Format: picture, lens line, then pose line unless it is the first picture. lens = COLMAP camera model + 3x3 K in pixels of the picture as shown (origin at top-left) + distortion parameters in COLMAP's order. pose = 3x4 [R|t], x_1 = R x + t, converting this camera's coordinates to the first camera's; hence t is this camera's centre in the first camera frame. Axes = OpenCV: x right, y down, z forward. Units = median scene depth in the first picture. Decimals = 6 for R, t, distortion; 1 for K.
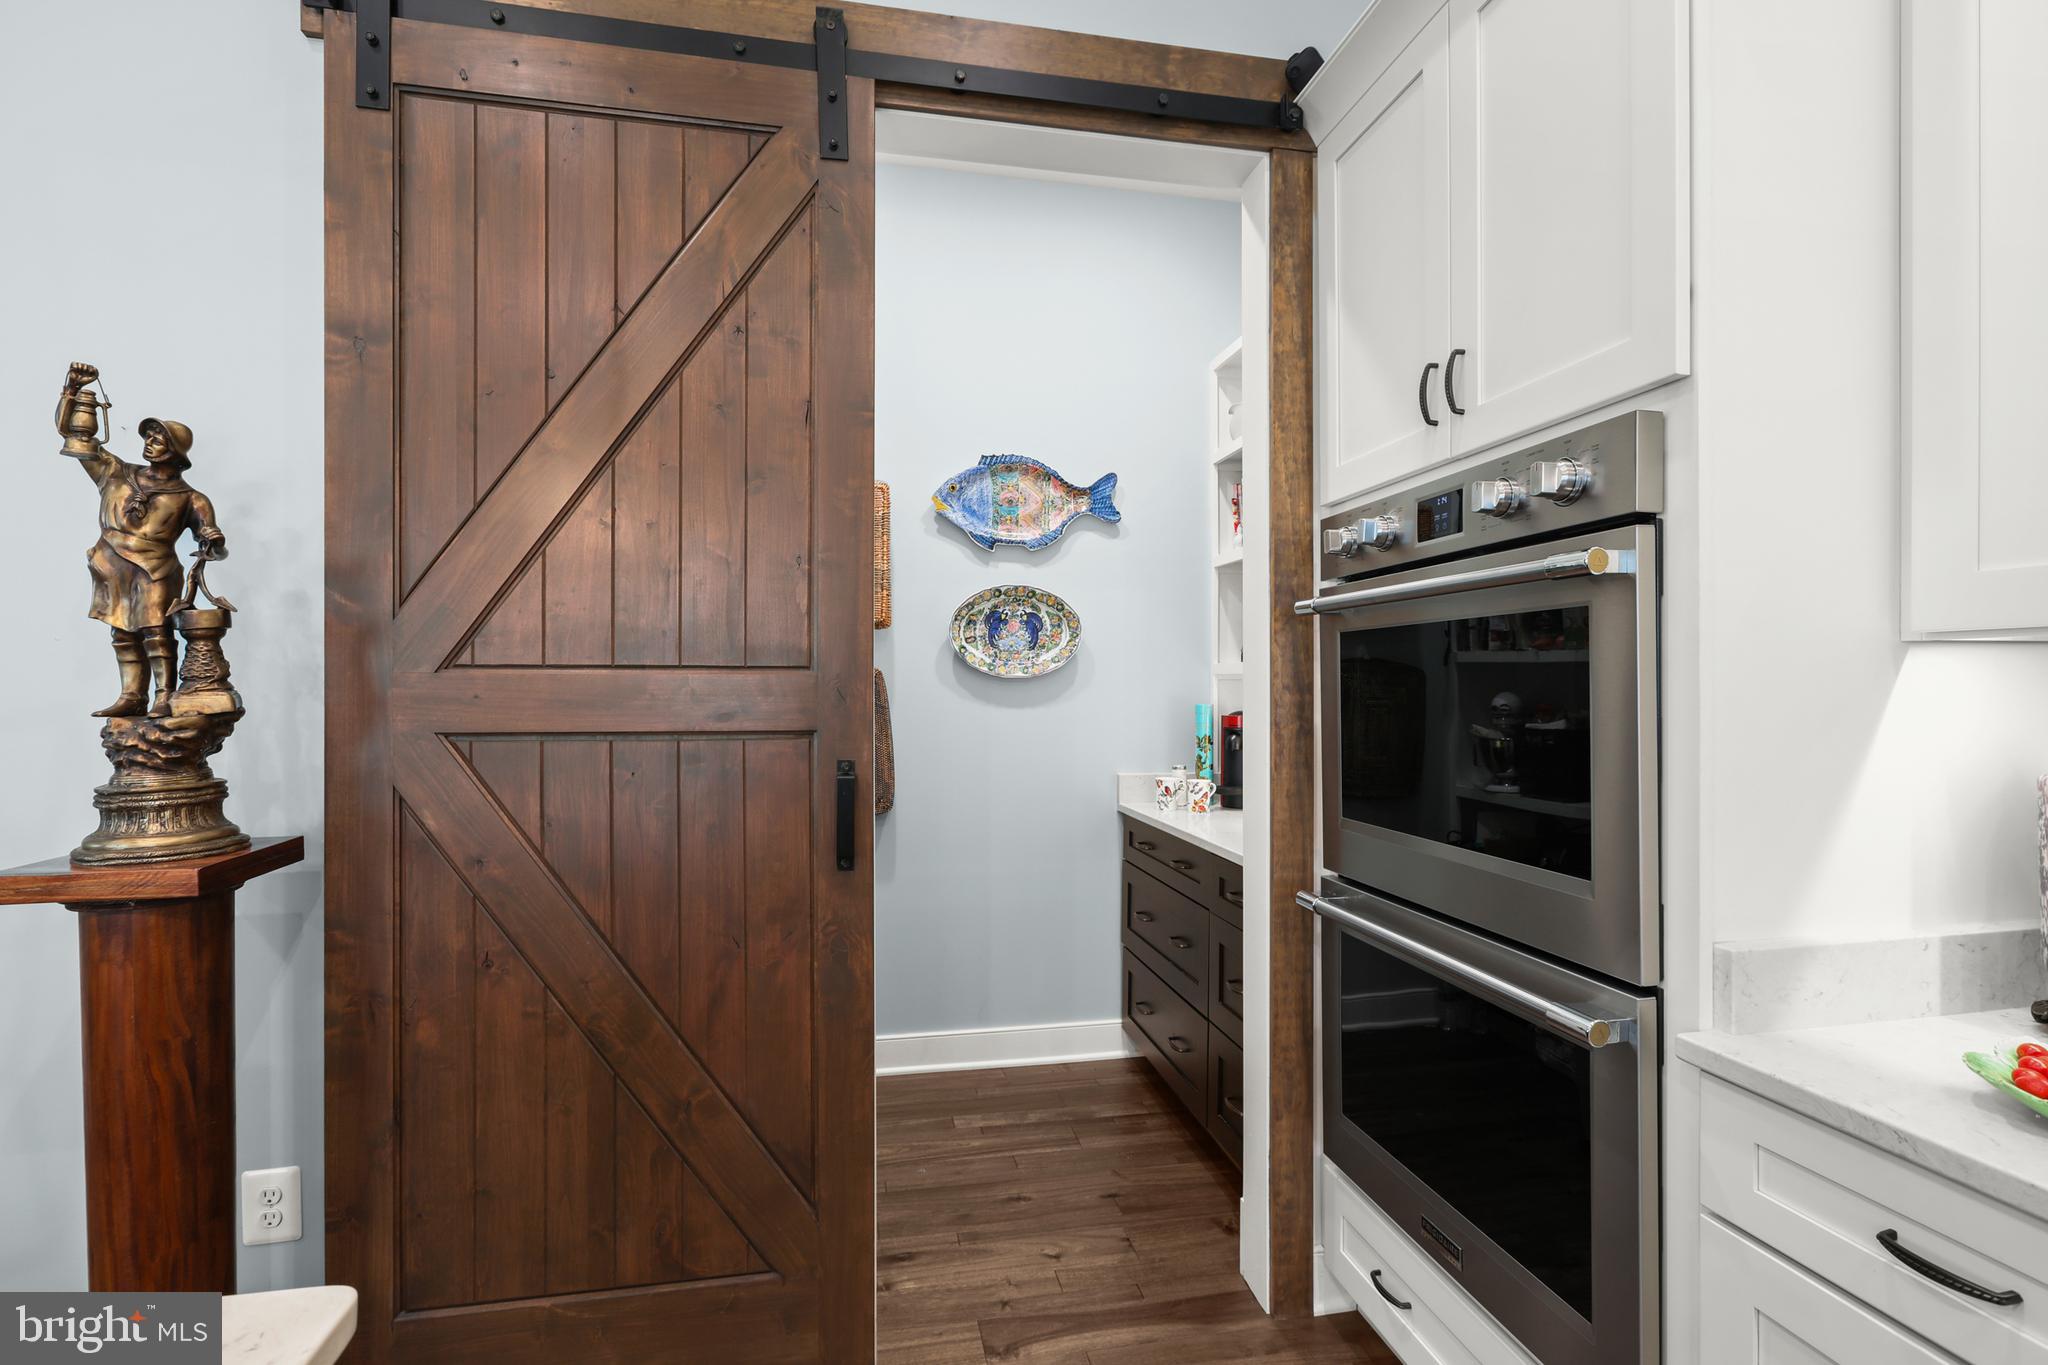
lens RADIAL K [[927.1, 0, 1019.3], [0, 927.1, 678.7], [0, 0, 1]] dist [-0.008831, 0.005630]
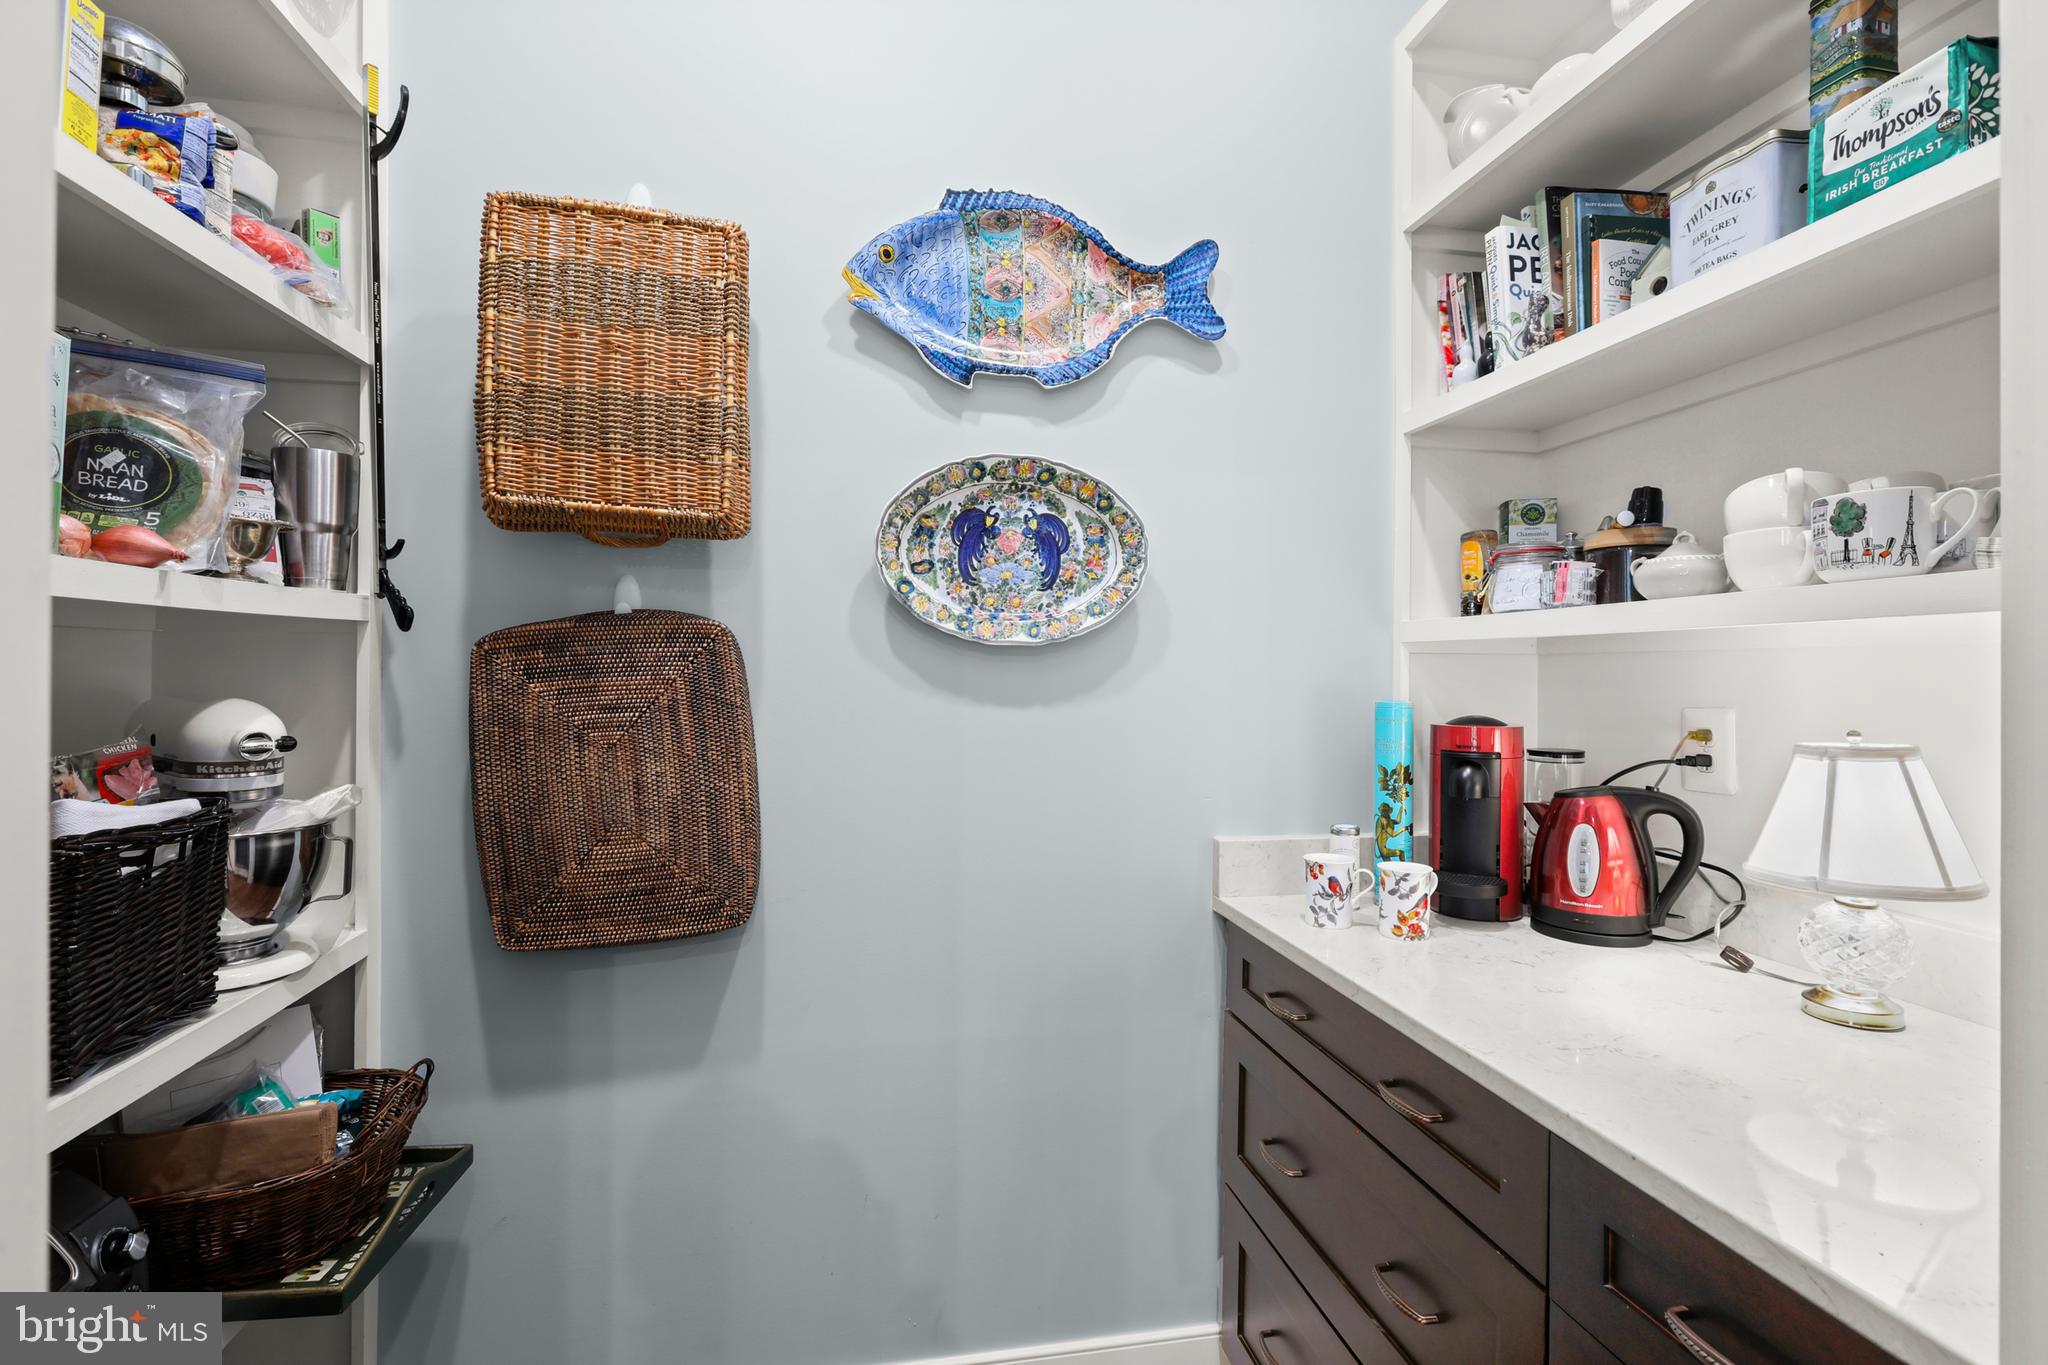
lens RADIAL K [[942.9, 0, 1027.3], [0, 942.9, 660.2], [0, 0, 1]] dist [-0.001935, 0.000153]
pose [[0.999974, 0.006684, -0.002653, 0.004592], [-0.006685, 0.999978, -0.000363, 0.006866], [0.002650, 0.000380, 0.999996, 0.498330]]
